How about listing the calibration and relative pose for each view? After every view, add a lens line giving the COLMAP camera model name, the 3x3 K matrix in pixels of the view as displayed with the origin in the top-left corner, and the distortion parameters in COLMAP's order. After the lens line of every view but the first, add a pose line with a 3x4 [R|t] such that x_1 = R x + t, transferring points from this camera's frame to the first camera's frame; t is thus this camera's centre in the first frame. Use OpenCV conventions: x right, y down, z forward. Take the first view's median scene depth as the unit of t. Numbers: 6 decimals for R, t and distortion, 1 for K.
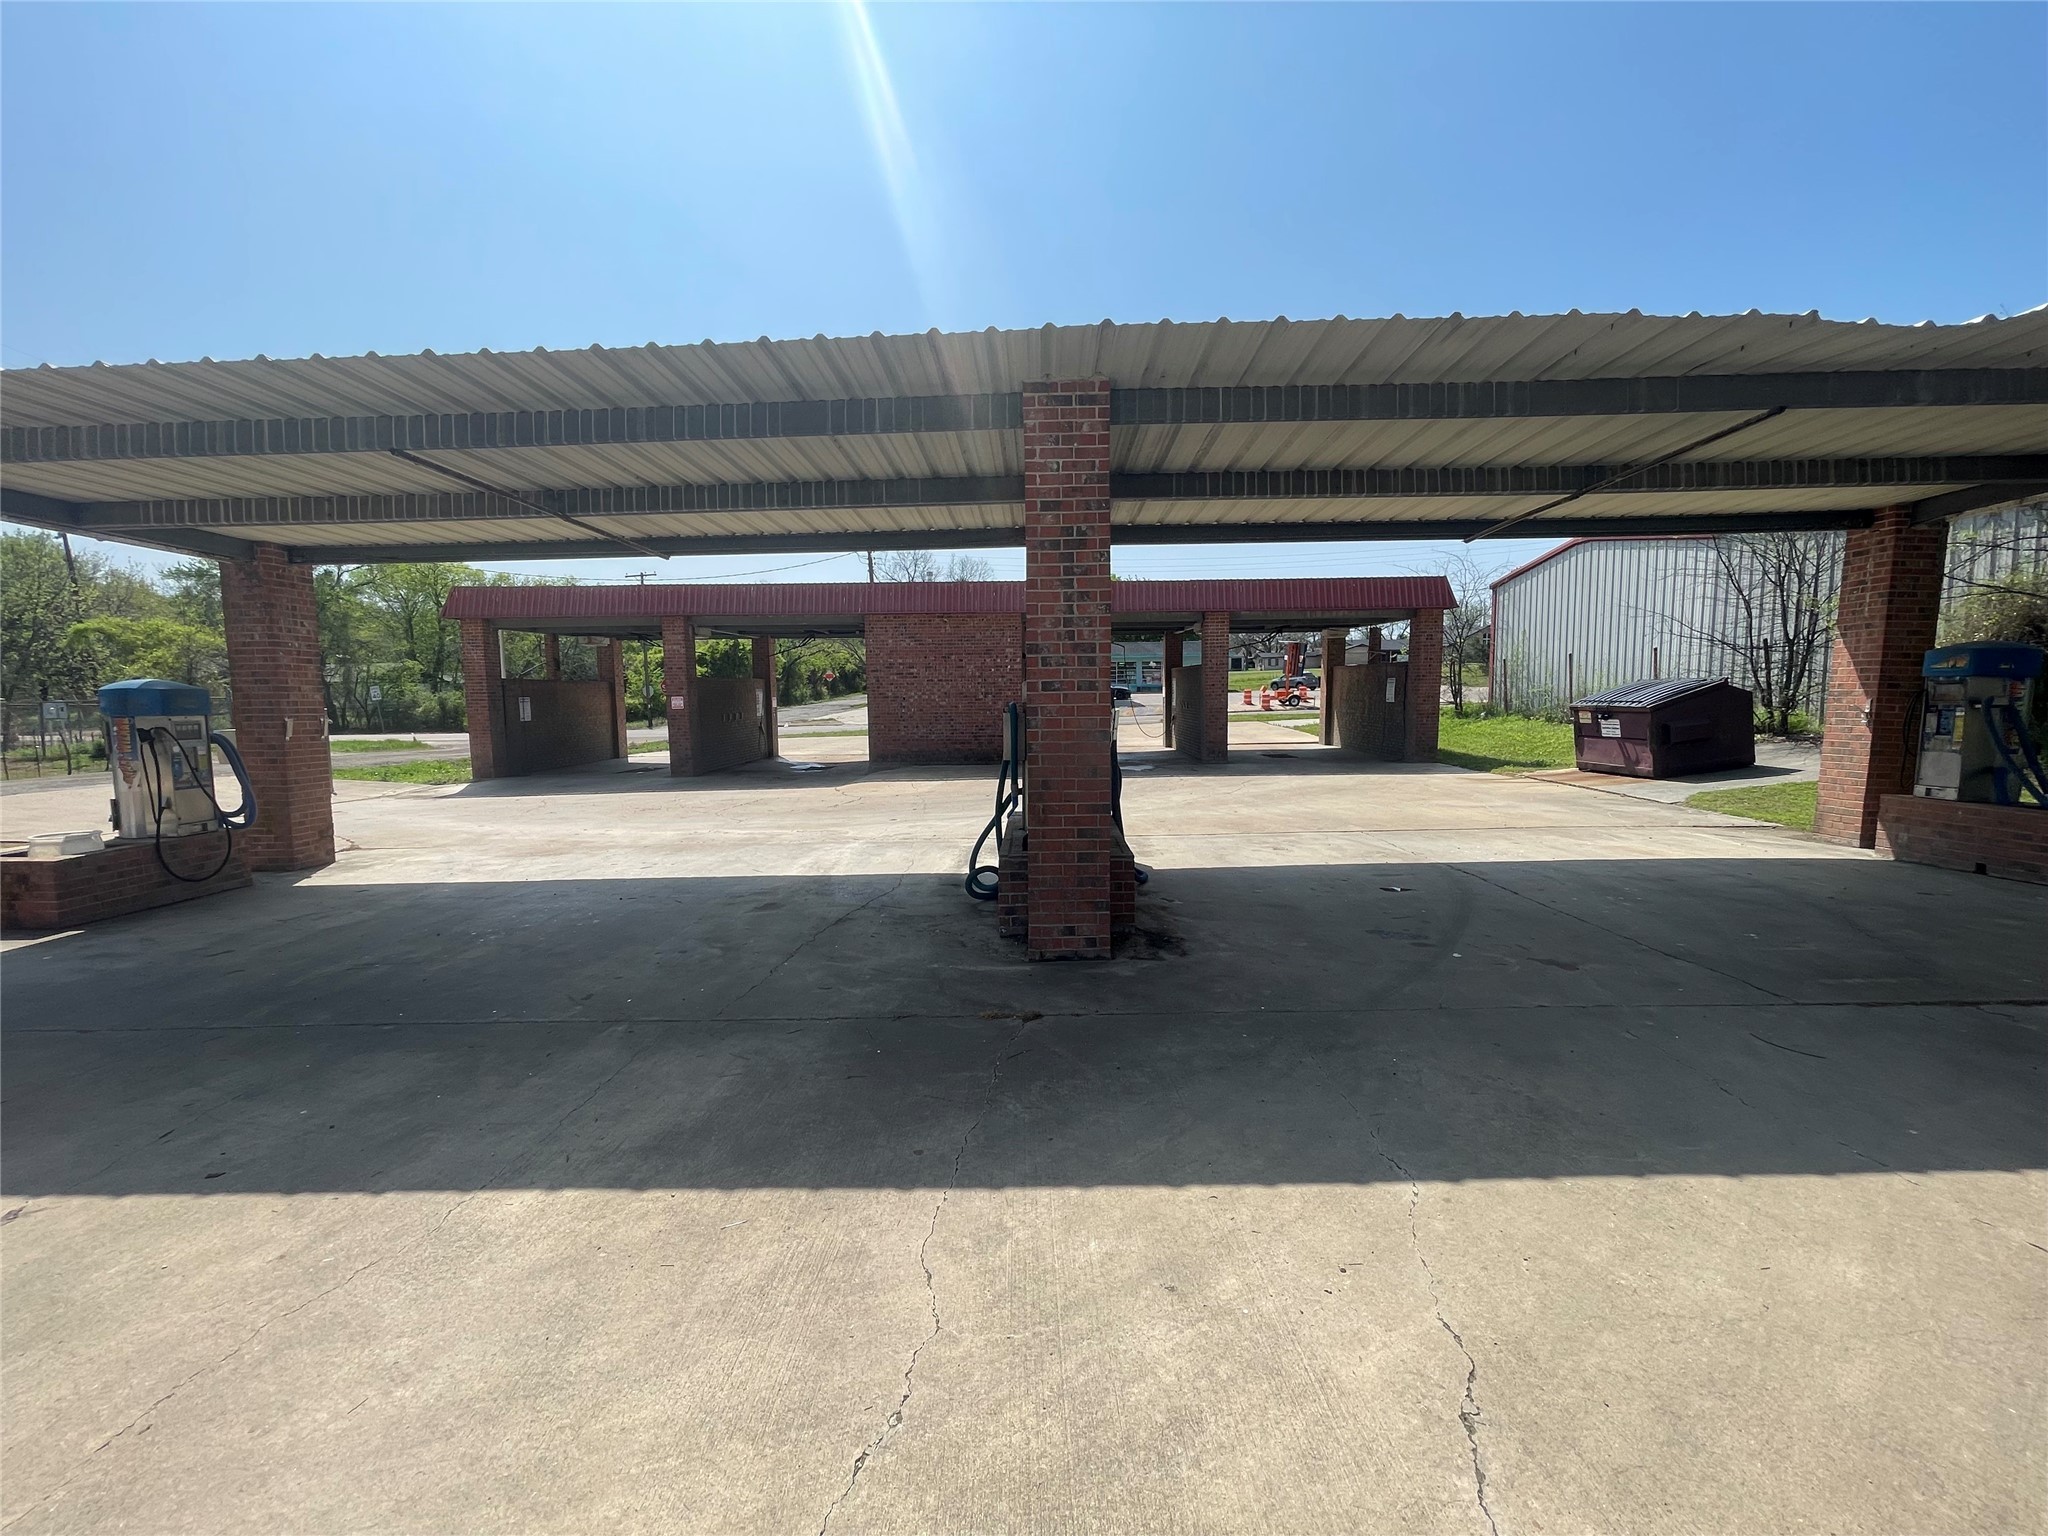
lens RADIAL K [[832.1, 0, 1024.0], [0, 832.1, 768.0], [0, 0, 1]] dist [0.054268, -0.000040]
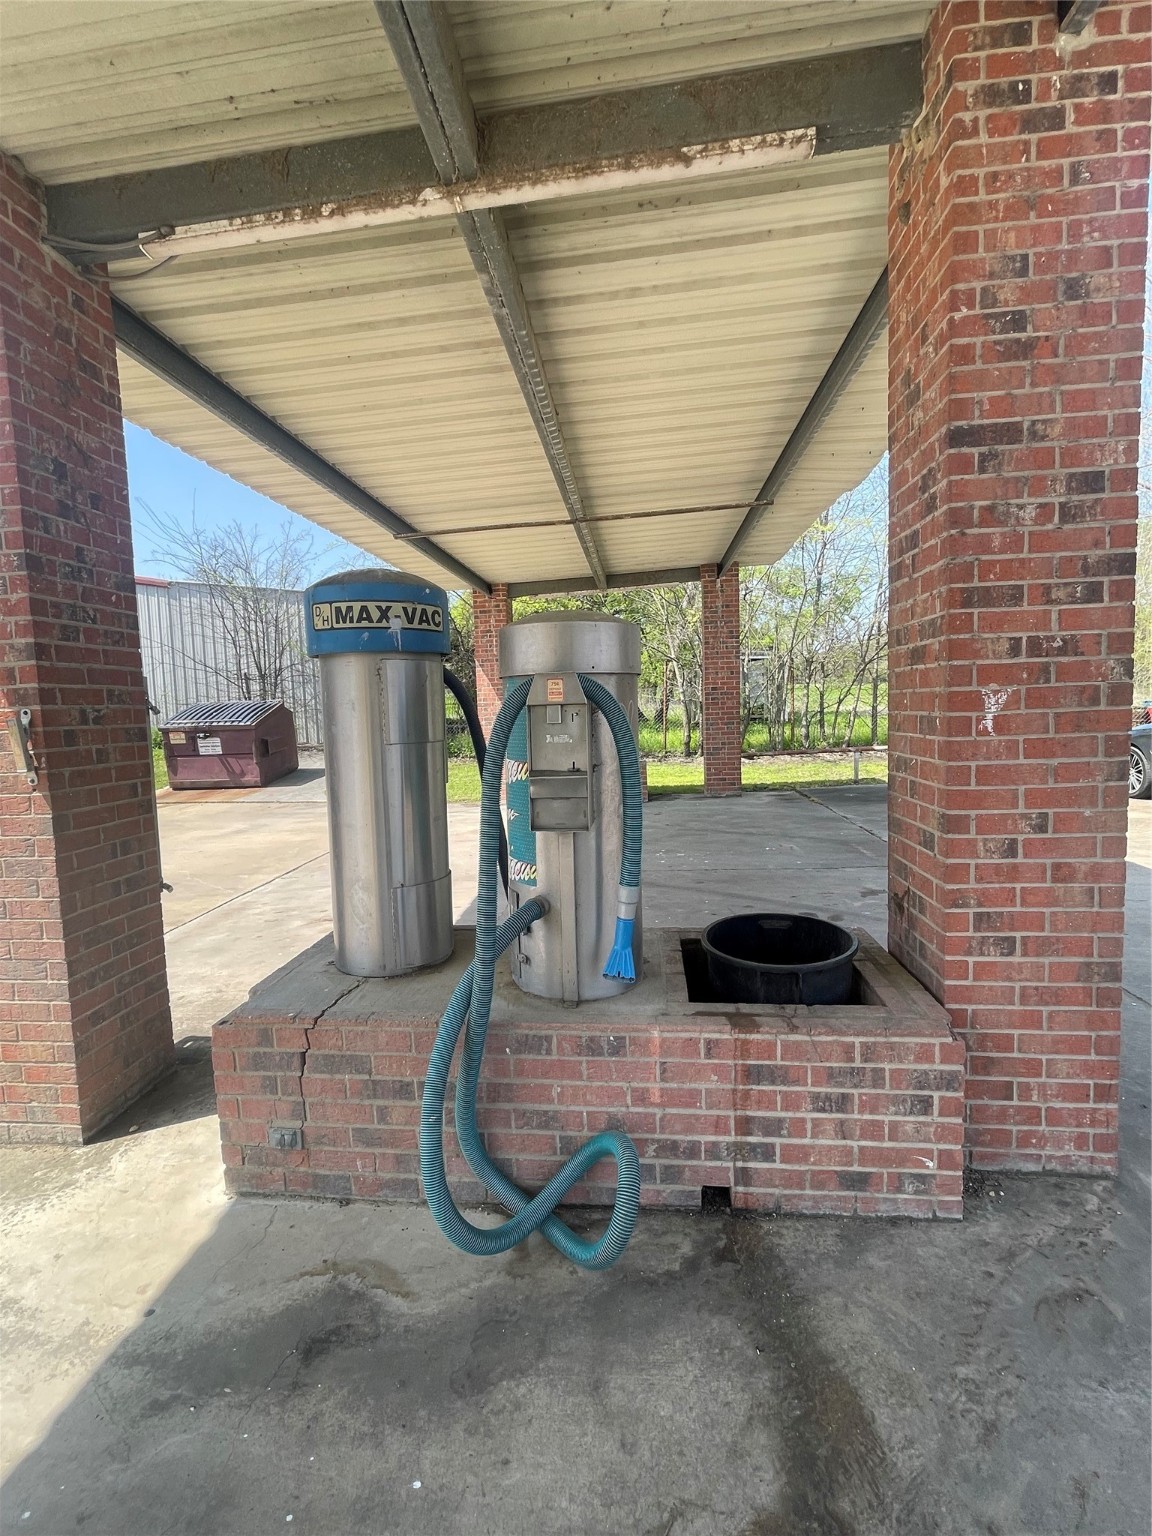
lens RADIAL K [[708.6, 0, 569.1], [0, 708.6, 770.7], [0, 0, 1]] dist [-0.001243, -0.000292]
pose [[0.097243, -0.083652, 0.991739, -0.155435], [0.115712, 0.990654, 0.072214, -0.028493], [-0.988511, 0.107734, 0.106014, 0.462429]]
